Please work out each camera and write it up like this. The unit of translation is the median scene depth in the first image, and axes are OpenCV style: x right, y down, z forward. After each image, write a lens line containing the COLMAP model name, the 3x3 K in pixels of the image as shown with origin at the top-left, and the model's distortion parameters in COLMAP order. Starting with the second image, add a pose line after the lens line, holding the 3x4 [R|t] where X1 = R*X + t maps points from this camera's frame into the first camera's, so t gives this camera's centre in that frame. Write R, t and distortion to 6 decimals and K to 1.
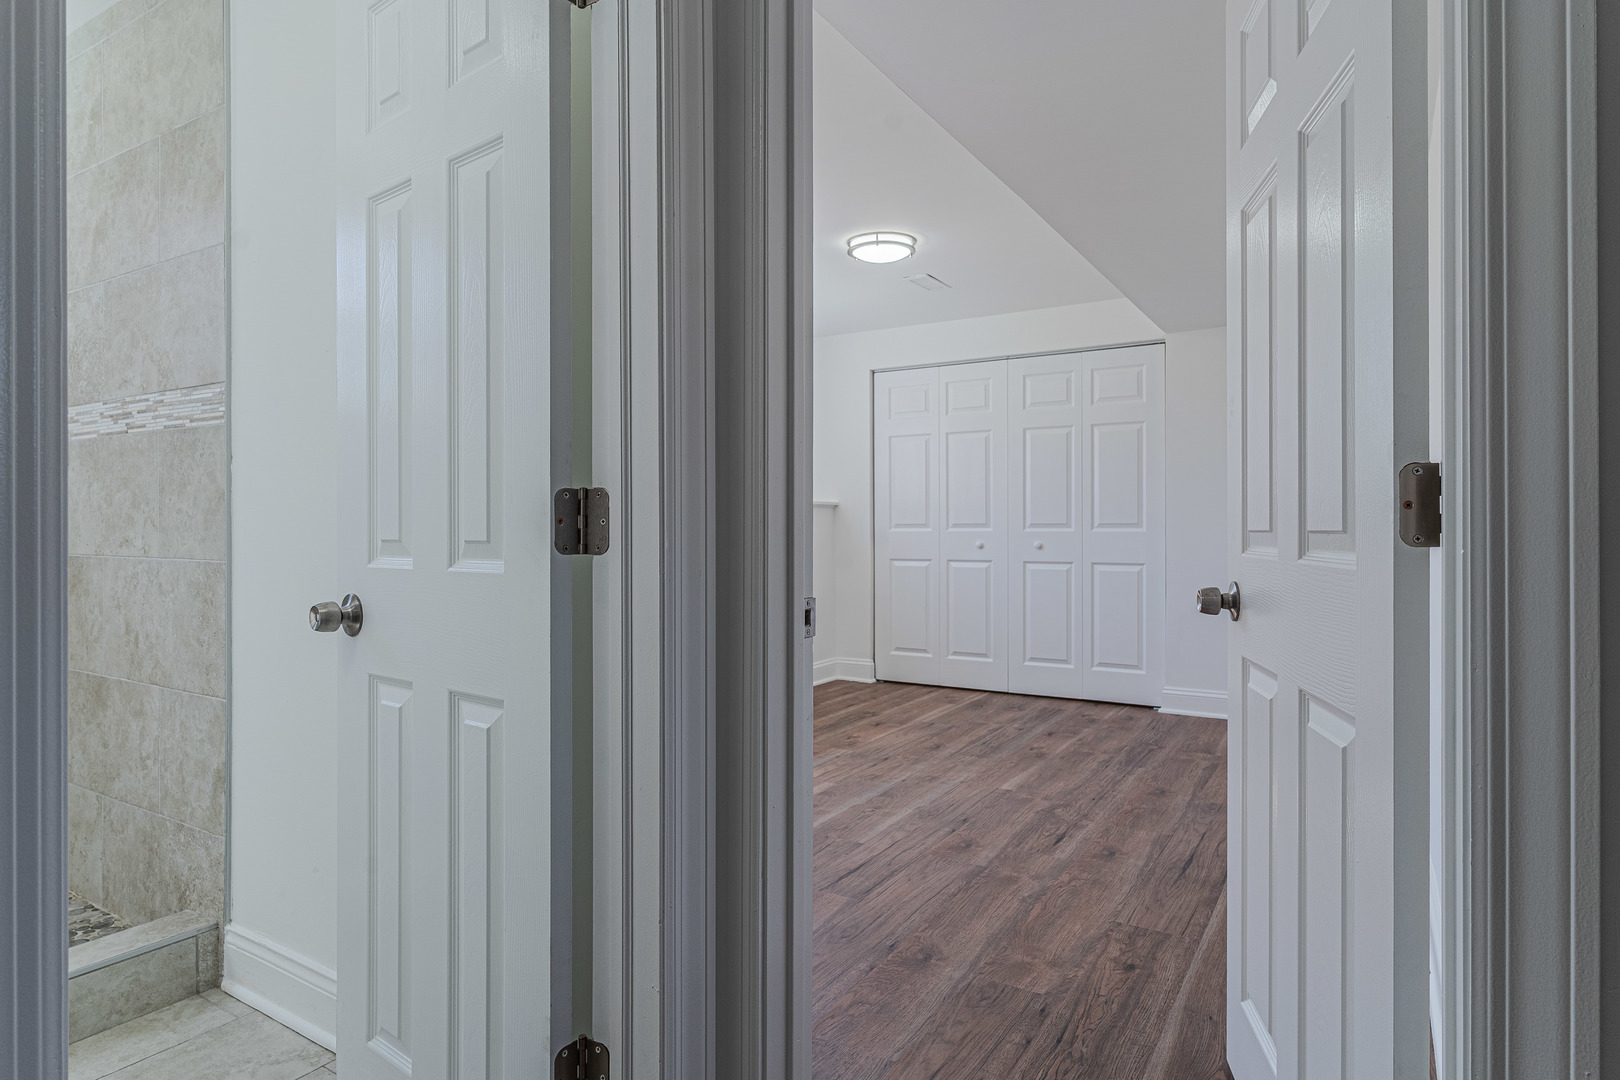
lens RADIAL K [[904.8, 0, 806.0], [0, 904.8, 528.7], [0, 0, 1]] dist [0.005814, -0.001142]
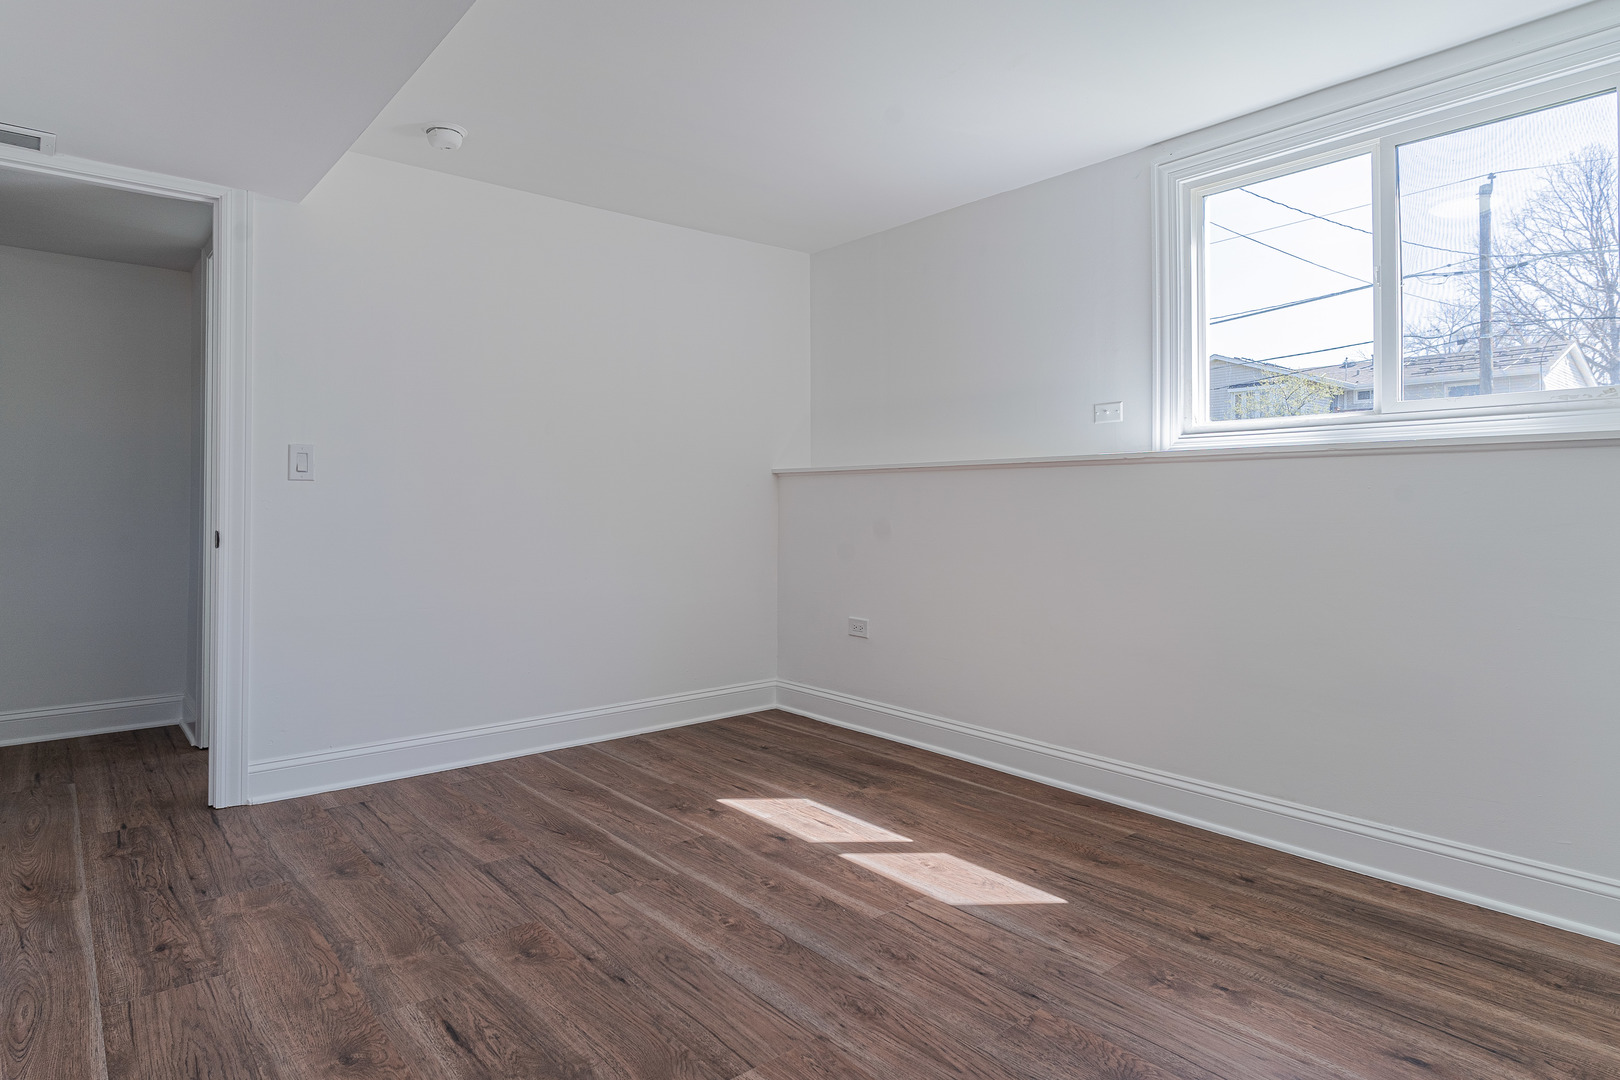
lens RADIAL K [[904.8, 0, 805.3], [0, 904.8, 488.7], [0, 0, 1]] dist [0.005814, -0.001142]
pose [[-0.303876, -0.013936, -0.952610, 0.583189], [-0.002463, 0.999901, -0.013842, 0.000066], [0.952708, -0.001860, -0.303880, 1.052220]]
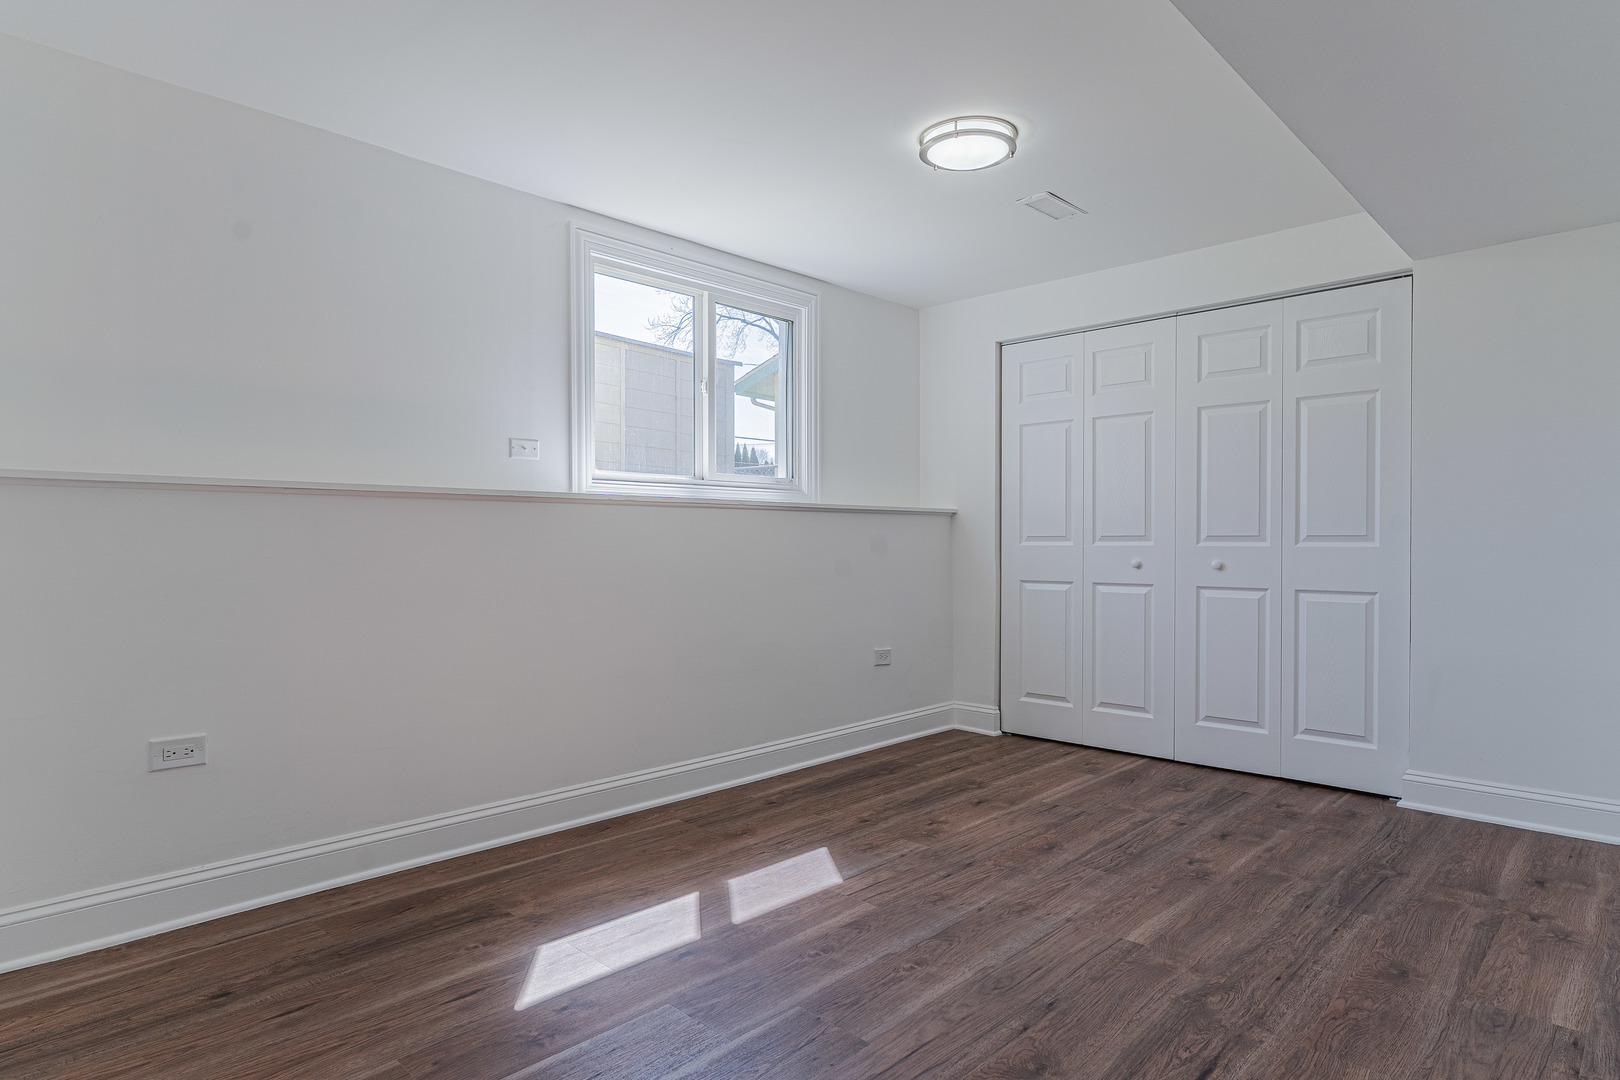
lens RADIAL K [[904.8, 0, 807.6], [0, 904.8, 549.3], [0, 0, 1]] dist [0.005814, -0.001142]
pose [[0.978552, 0.005079, -0.205937, 0.111905], [-0.003757, 0.999970, 0.006812, 0.002342], [0.205965, -0.005892, 0.978542, 0.285634]]
